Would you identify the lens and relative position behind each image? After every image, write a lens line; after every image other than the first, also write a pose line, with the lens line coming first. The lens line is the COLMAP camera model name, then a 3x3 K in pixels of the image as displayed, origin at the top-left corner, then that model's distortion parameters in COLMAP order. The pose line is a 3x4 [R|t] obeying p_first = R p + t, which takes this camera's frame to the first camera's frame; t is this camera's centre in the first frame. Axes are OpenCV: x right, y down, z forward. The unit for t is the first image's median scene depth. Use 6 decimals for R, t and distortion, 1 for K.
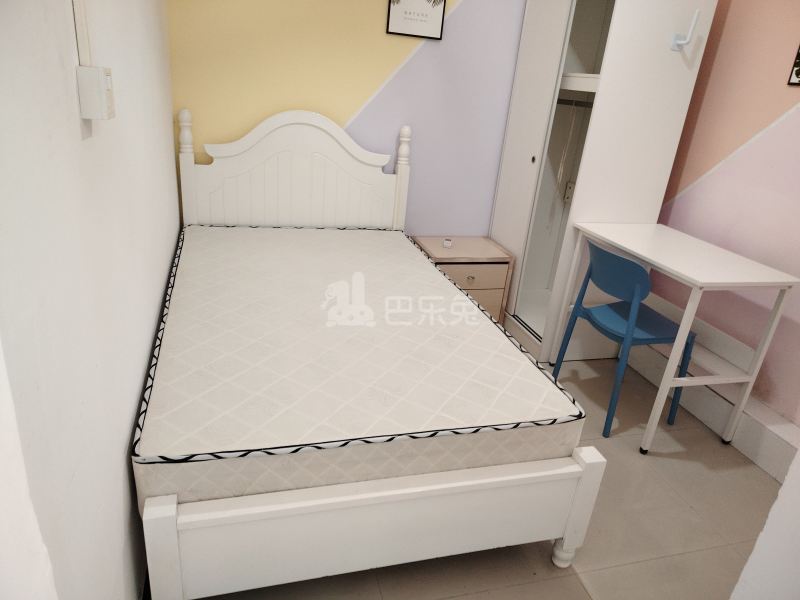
lens RADIAL K [[542.3, 0, 388.7], [0, 542.3, 297.7], [0, 0, 1]] dist [0.001076, -0.018483]
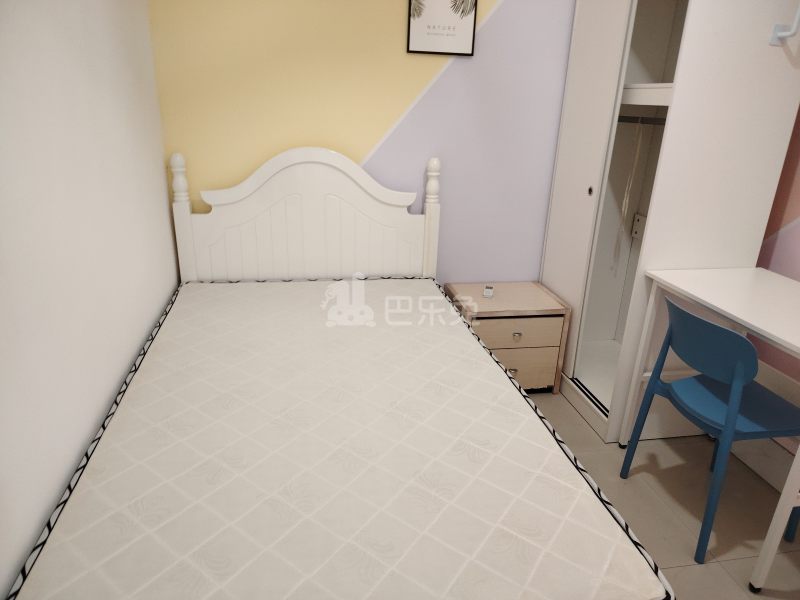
lens RADIAL K [[542.3, 0, 388.7], [0, 542.3, 297.7], [0, 0, 1]] dist [0.001076, -0.018483]
pose [[0.993309, -0.020890, -0.113581, 0.057871], [0.015907, 0.998878, -0.044603, -0.066708], [0.114385, 0.042498, 0.992527, 0.171440]]
